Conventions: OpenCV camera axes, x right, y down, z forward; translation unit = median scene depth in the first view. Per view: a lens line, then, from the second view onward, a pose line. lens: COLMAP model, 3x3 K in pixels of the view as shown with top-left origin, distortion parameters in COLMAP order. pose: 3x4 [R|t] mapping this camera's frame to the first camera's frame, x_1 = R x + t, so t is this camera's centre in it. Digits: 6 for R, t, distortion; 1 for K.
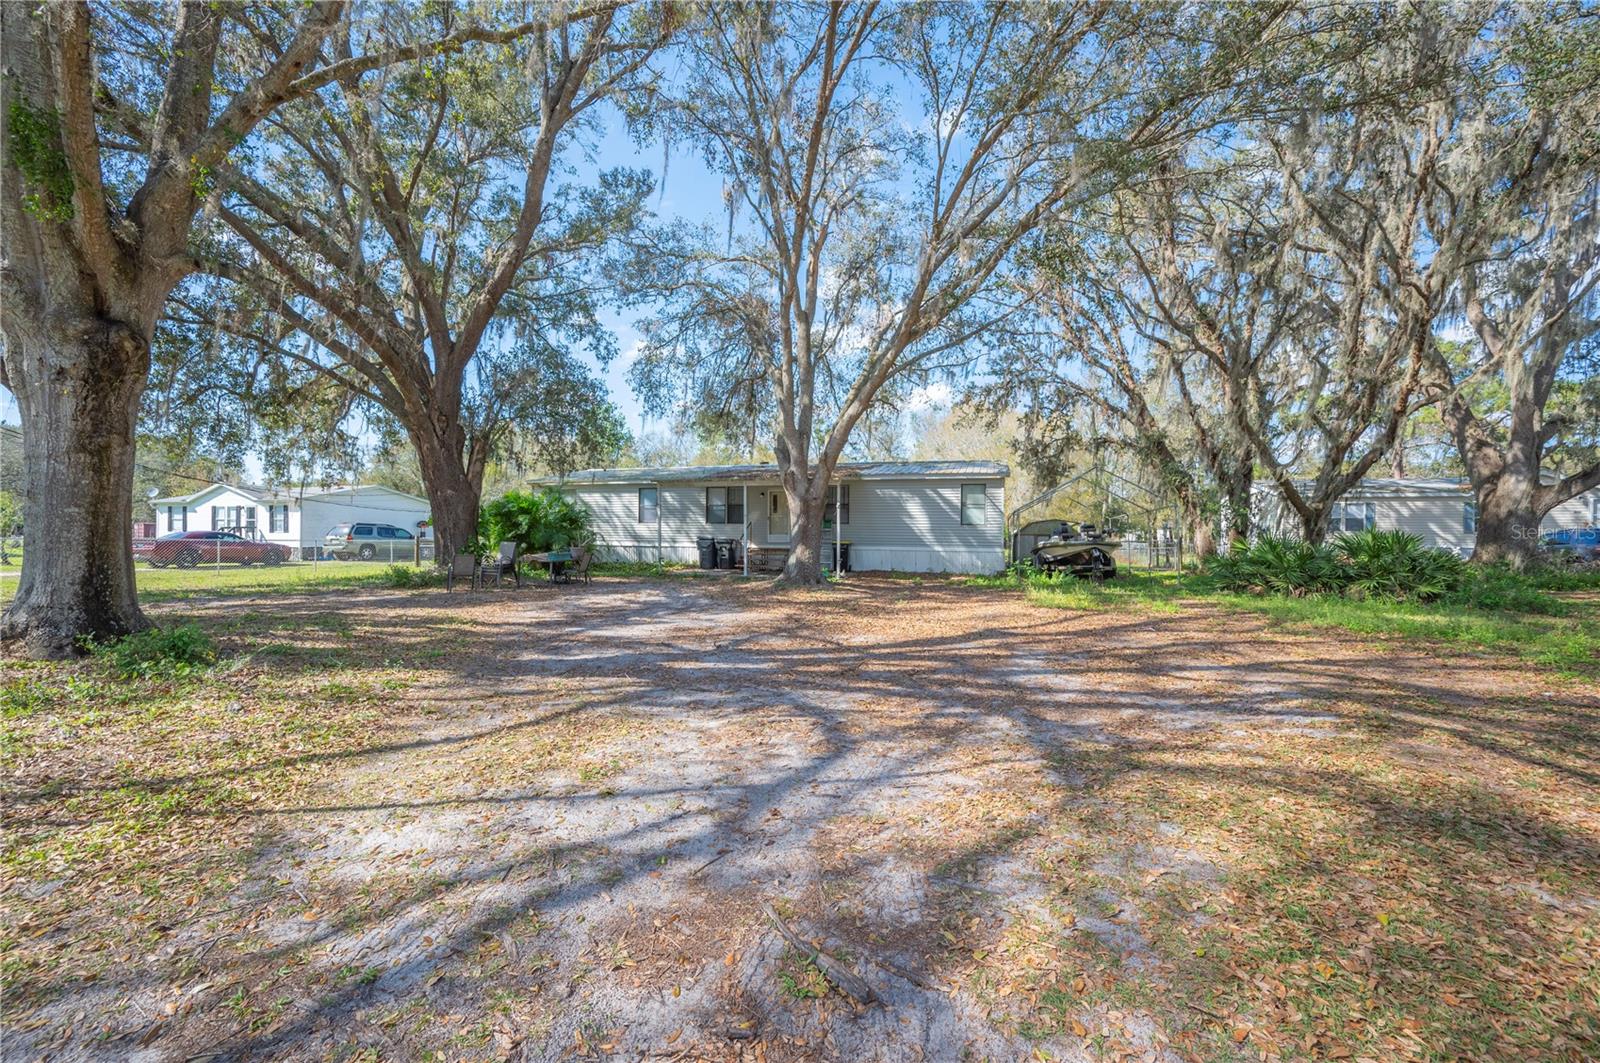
lens RADIAL K [[632.1, 0, 797.8], [0, 632.1, 527.1], [0, 0, 1]] dist [0.000268, -0.000099]
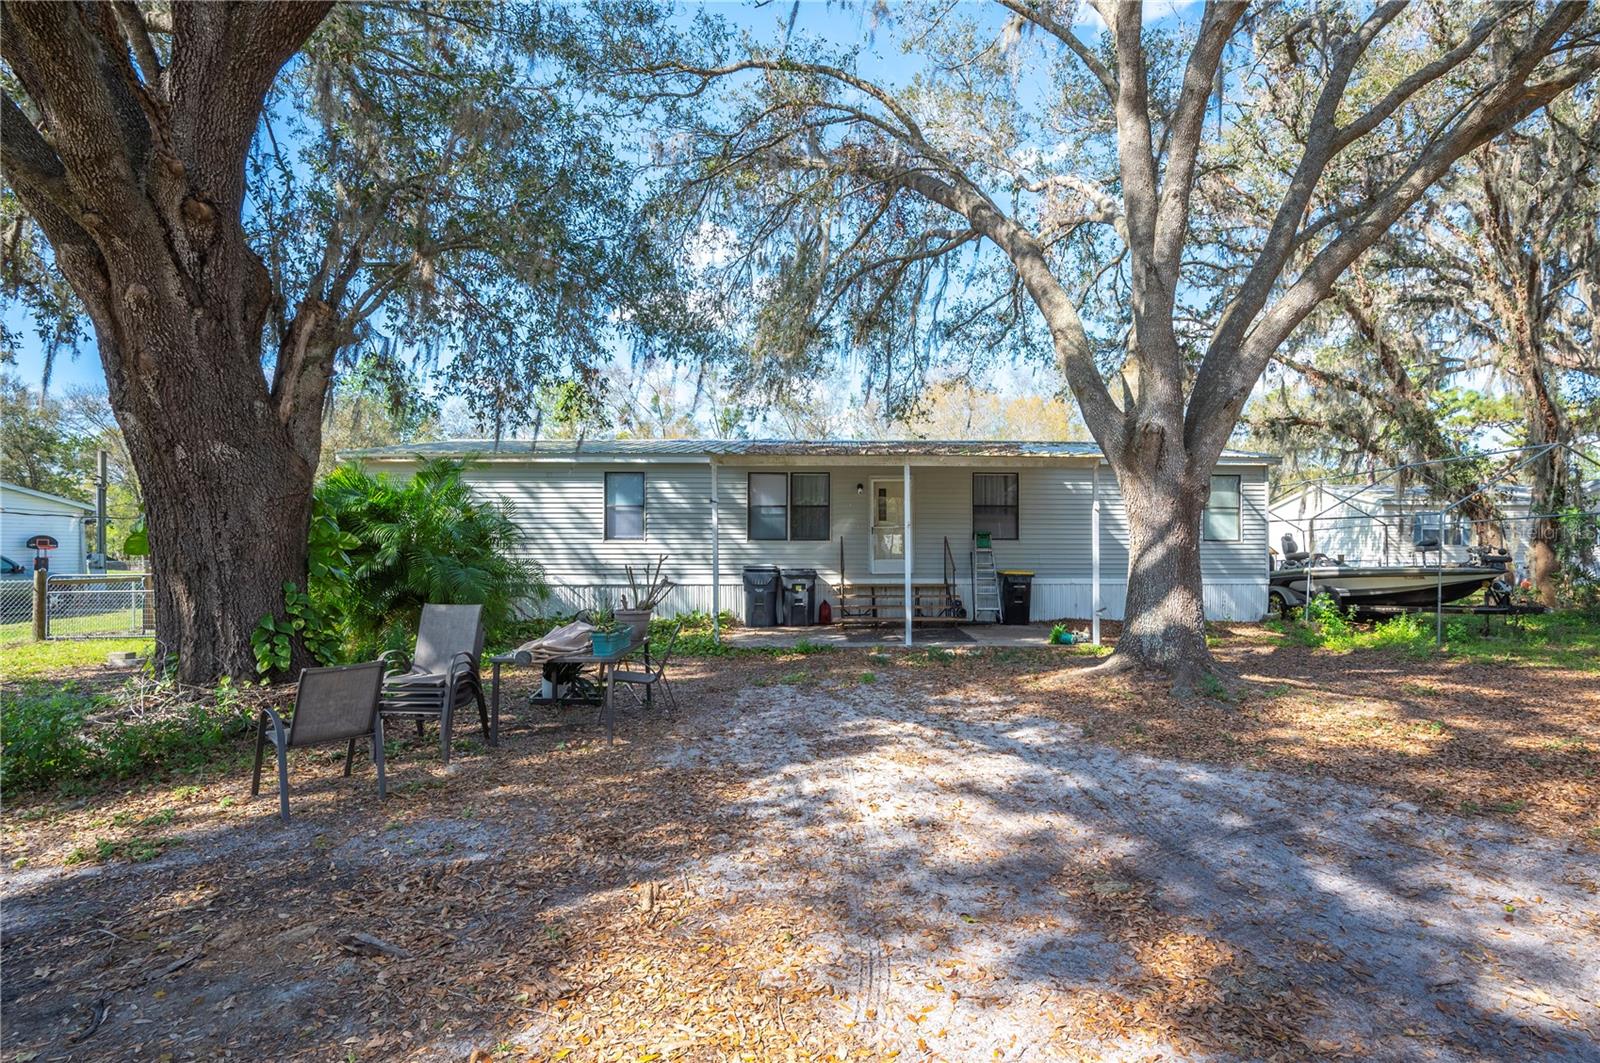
lens RADIAL K [[725.5, 0, 846.6], [0, 725.5, 540.7], [0, 0, 1]] dist [-0.000050, 0.000335]
pose [[0.949001, -0.004835, 0.315237, -0.264760], [0.005060, 0.999987, 0.000103, -0.005488], [-0.315233, 0.001497, 0.949013, 0.398922]]
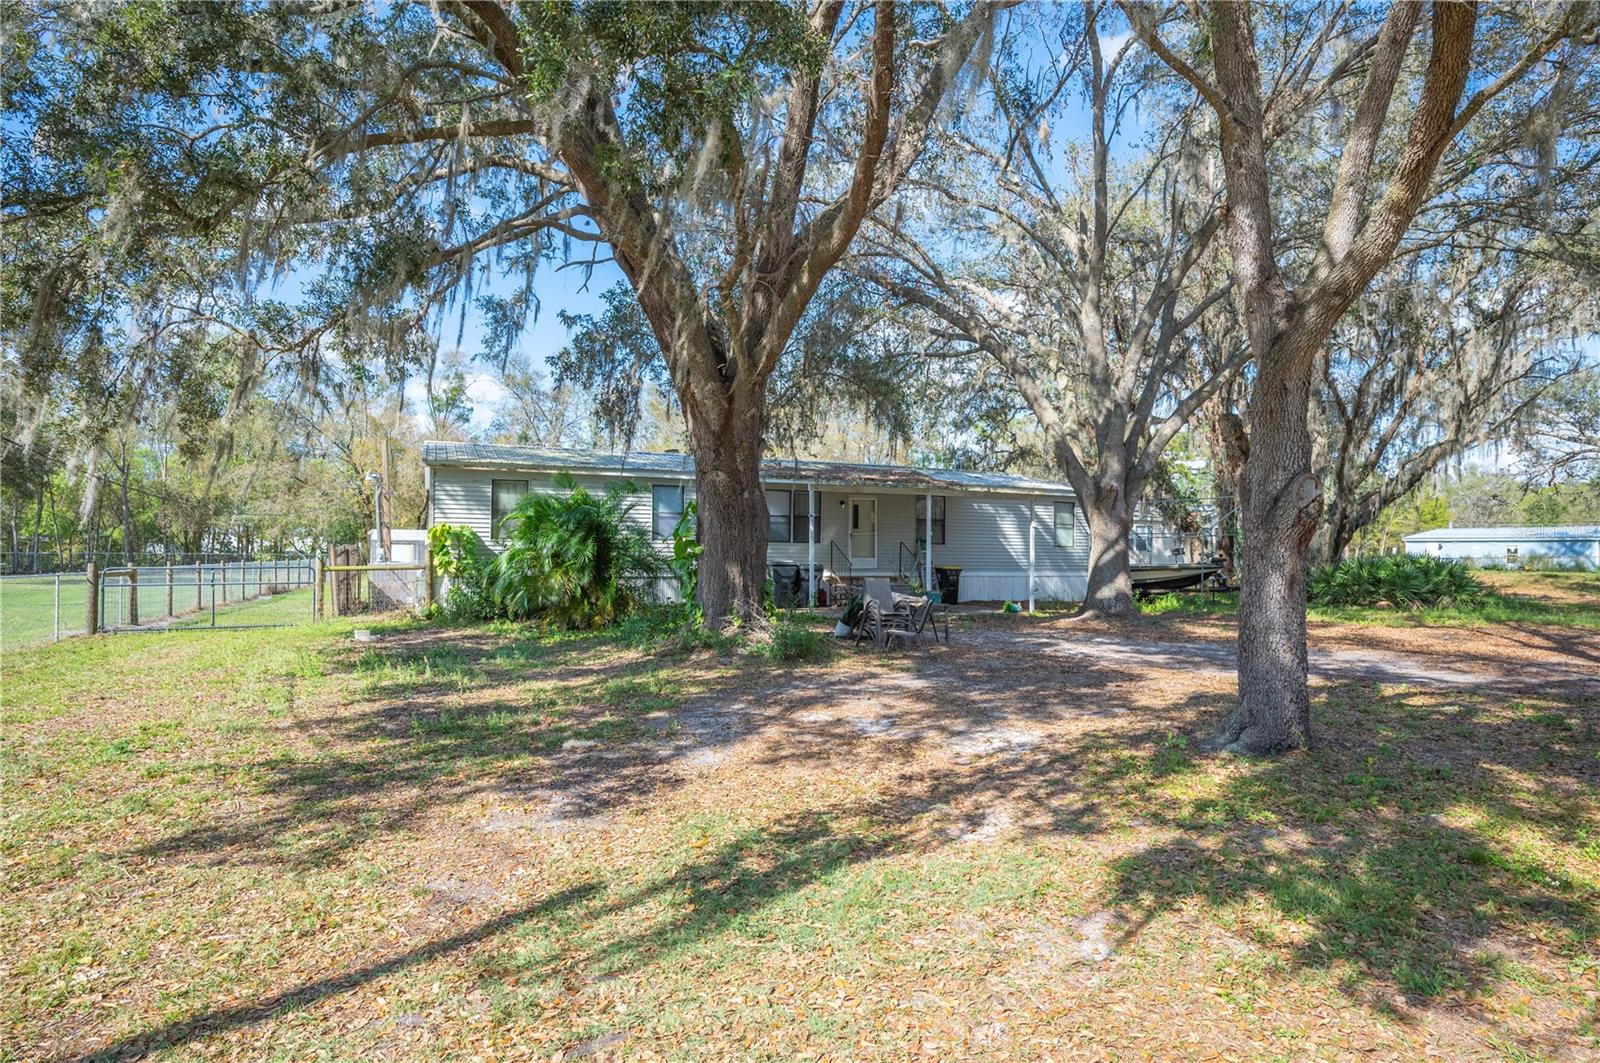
lens RADIAL K [[832.5, 0, 801.4], [0, 832.5, 535.8], [0, 0, 1]] dist [-0.004897, -0.001544]
pose [[0.773911, 0.010677, 0.633204, -0.697652], [-0.010050, 0.999939, -0.004576, -0.009374], [-0.633215, -0.002822, 0.773971, 0.281360]]
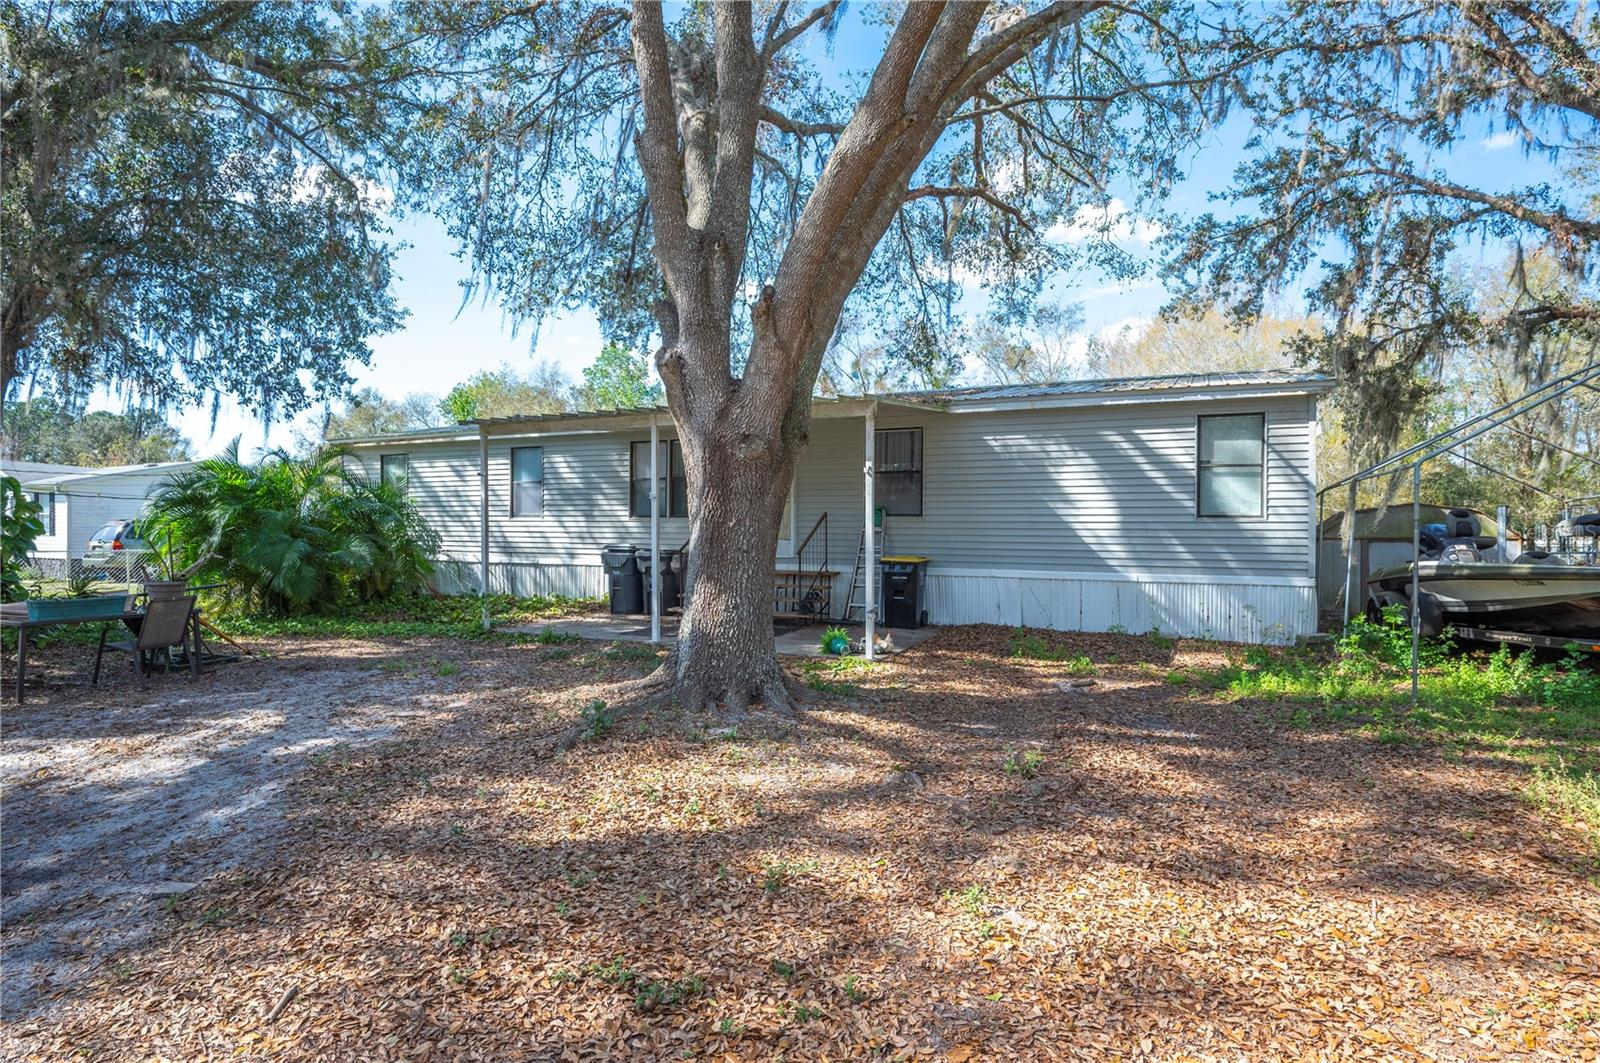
lens RADIAL K [[832.5, 0, 801.9], [0, 832.5, 531.6], [0, 0, 1]] dist [-0.004897, -0.001544]
pose [[0.988872, -0.002862, -0.148739, 0.080757], [0.004301, 0.999947, 0.009357, -0.000919], [0.148705, -0.009892, 0.988832, 0.401114]]
